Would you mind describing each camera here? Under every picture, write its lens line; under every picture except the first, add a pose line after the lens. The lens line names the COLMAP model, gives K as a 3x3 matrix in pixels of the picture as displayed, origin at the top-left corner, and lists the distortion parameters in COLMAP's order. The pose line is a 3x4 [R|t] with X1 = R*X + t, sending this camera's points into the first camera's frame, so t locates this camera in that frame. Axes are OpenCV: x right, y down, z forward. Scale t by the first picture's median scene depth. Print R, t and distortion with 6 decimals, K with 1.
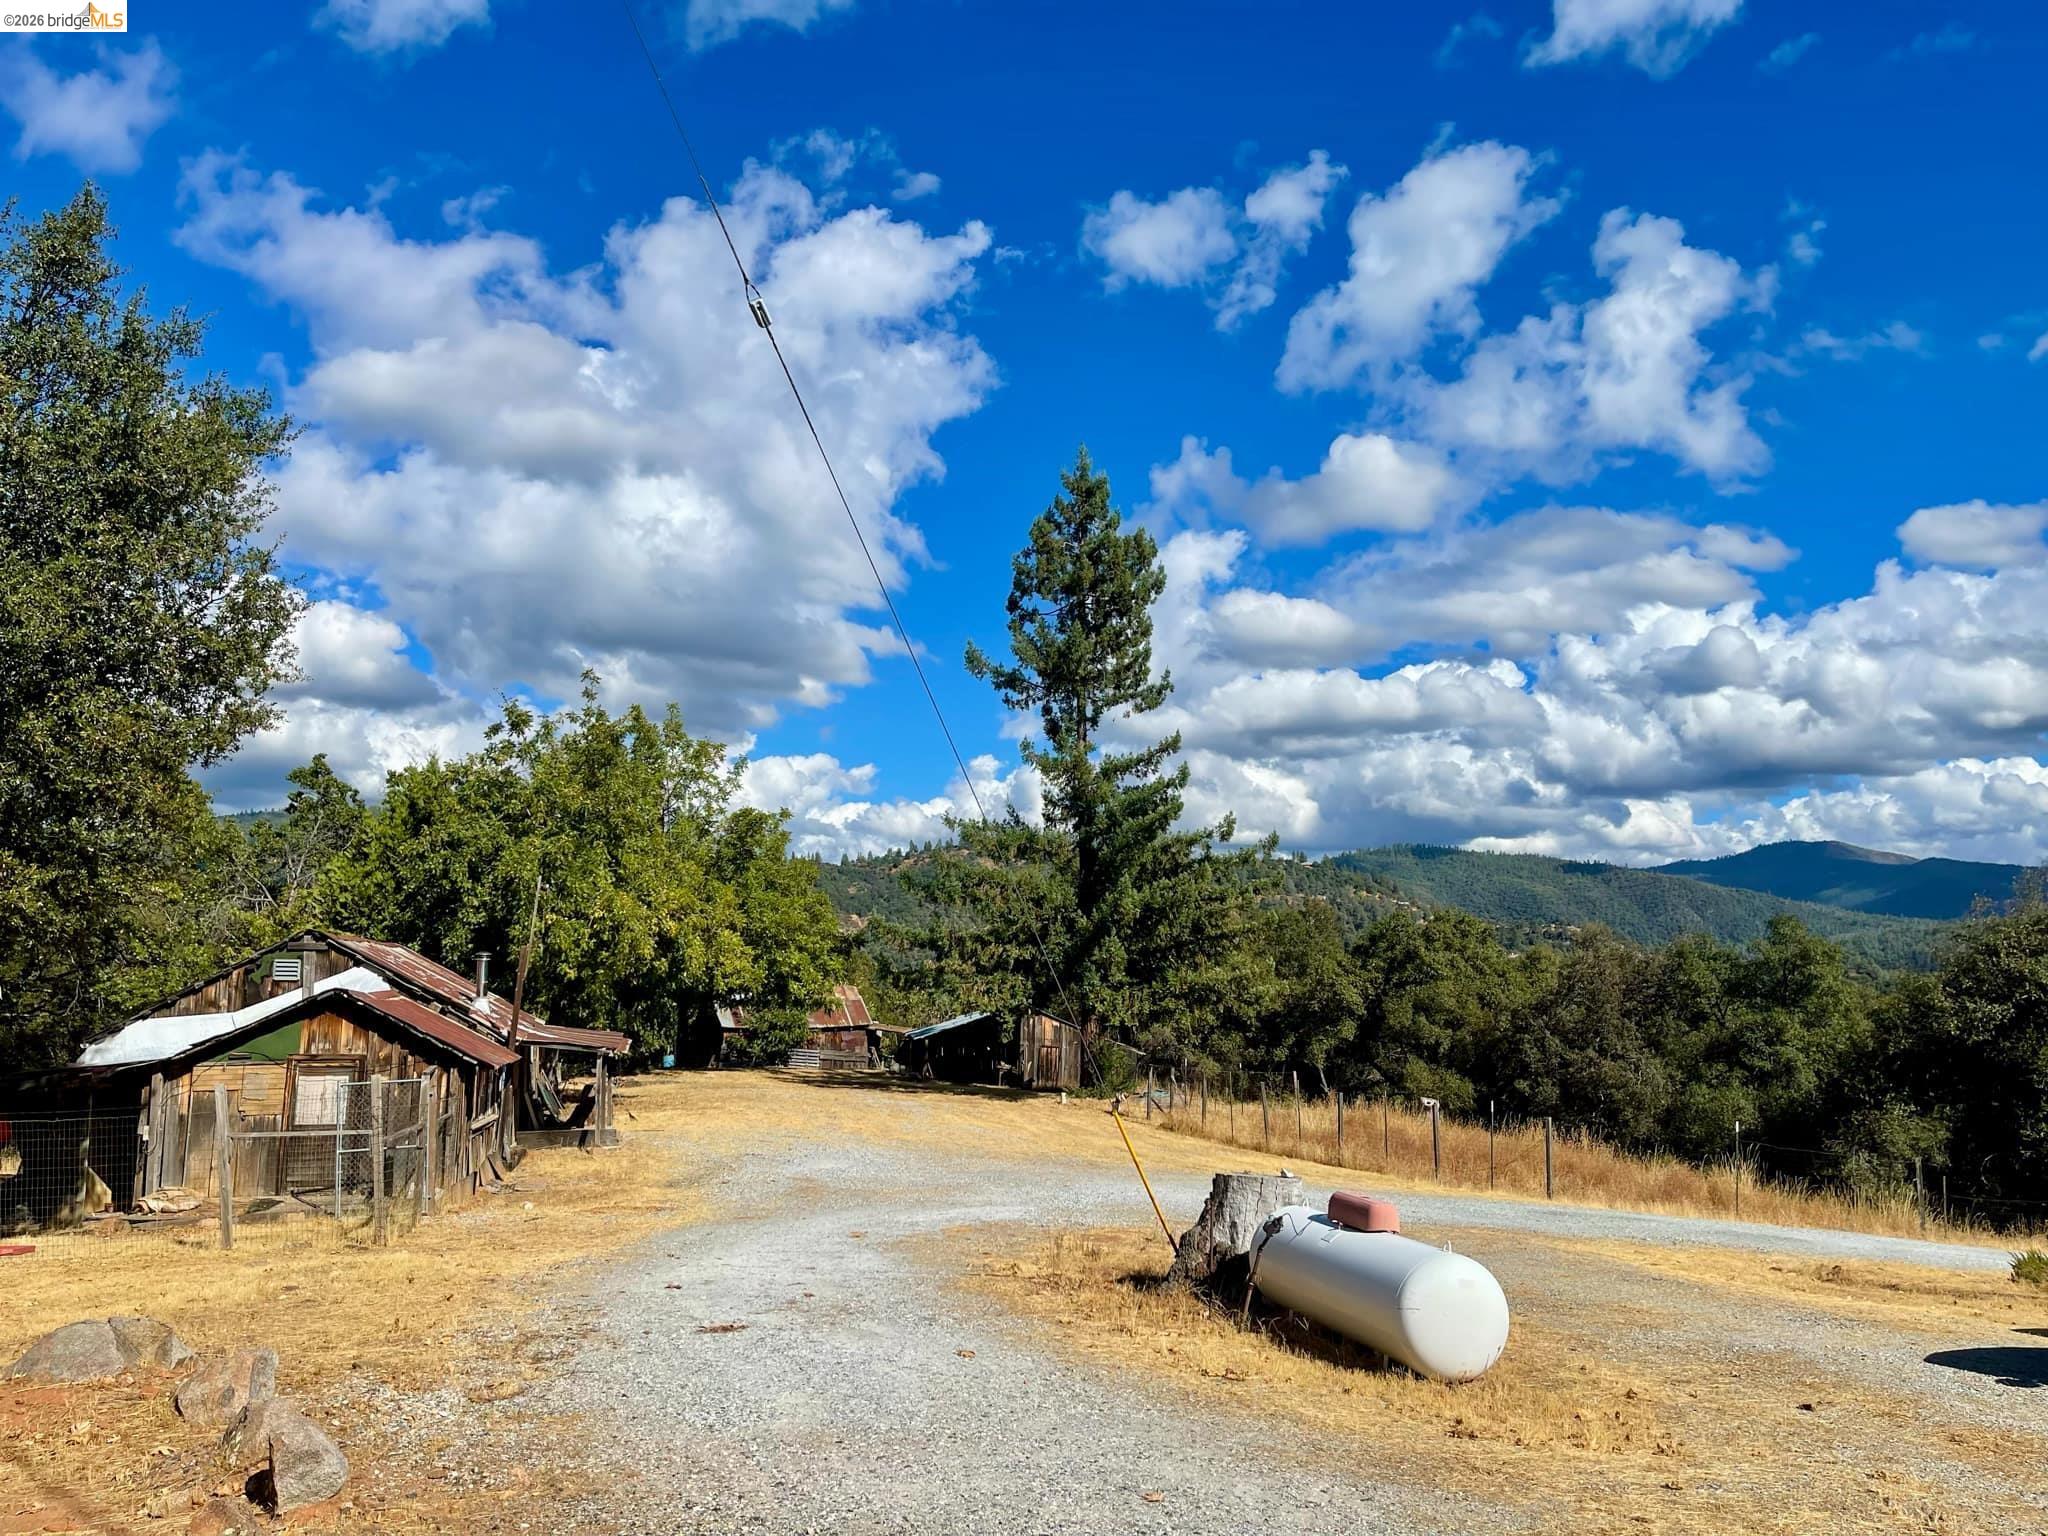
lens RADIAL K [[1534.5, 0, 1018.3], [0, 1534.5, 769.7], [0, 0, 1]] dist [0.086126, -0.111597]
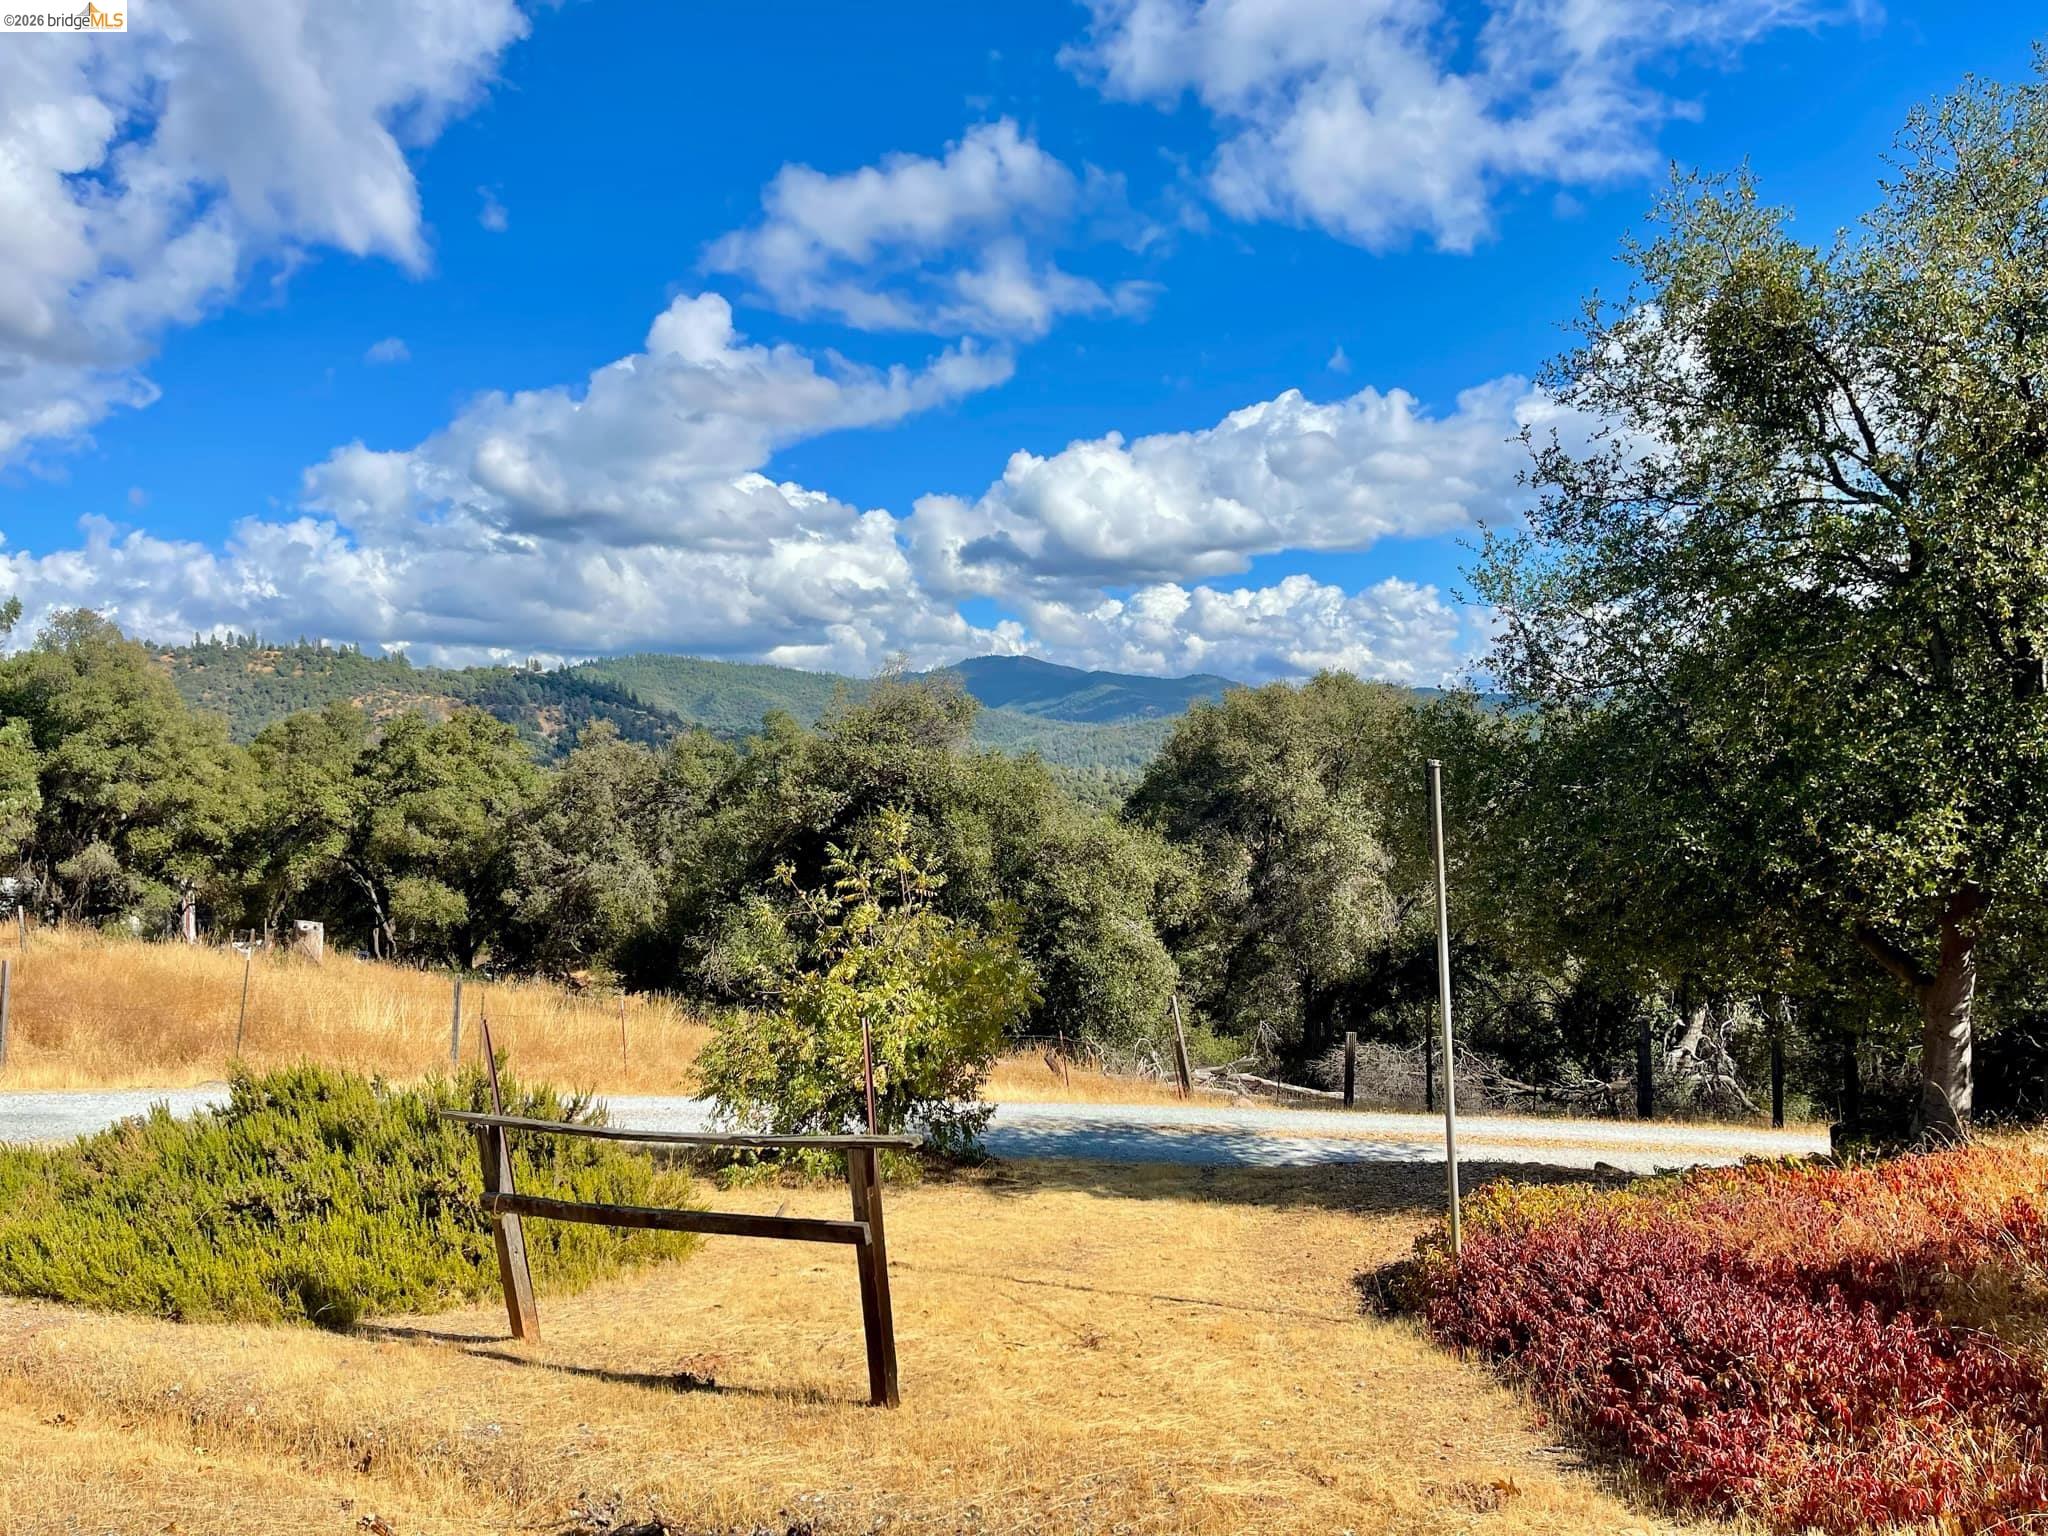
lens RADIAL K [[1534.5, 0, 1045.6], [0, 1534.5, 772.6], [0, 0, 1]] dist [0.086126, -0.111597]
pose [[0.887213, -0.022790, 0.460797, 0.183266], [-0.034465, 0.992714, 0.115457, 0.012336], [-0.460071, -0.118316, 0.879963, 0.045070]]
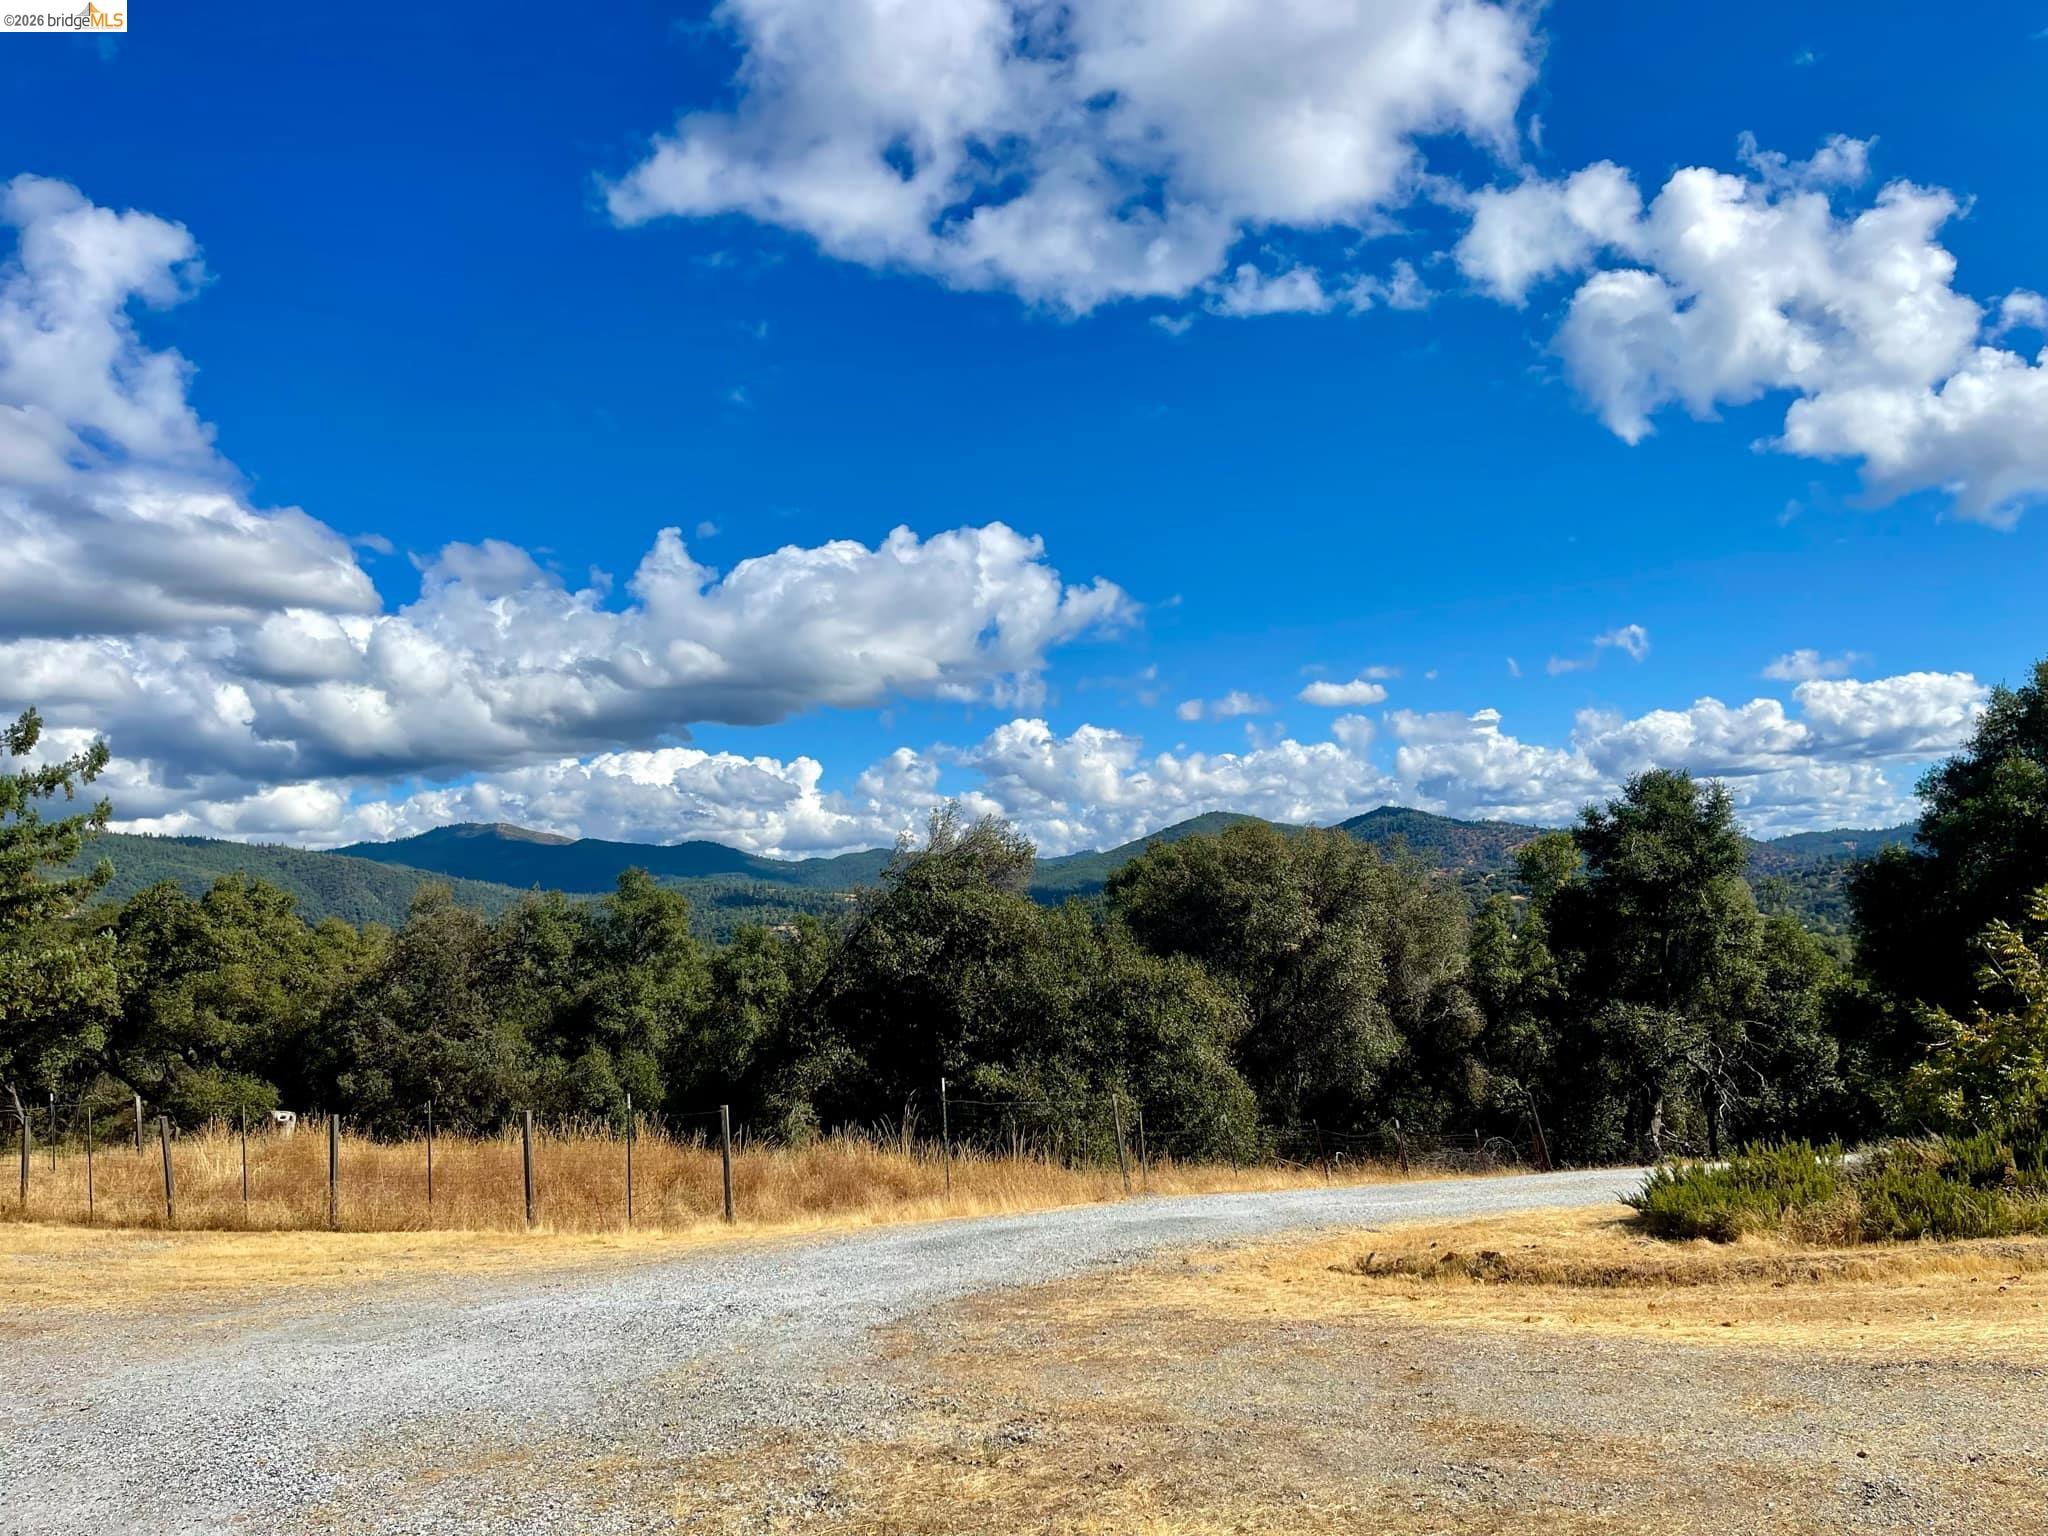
lens RADIAL K [[1534.5, 0, 1007.8], [0, 1534.5, 784.6], [0, 0, 1]] dist [0.086126, -0.111597]
pose [[0.688444, 0.025176, 0.724853, -0.037212], [-0.038733, 0.999247, 0.002082, 0.029725], [-0.724255, -0.029509, 0.688901, 0.177059]]
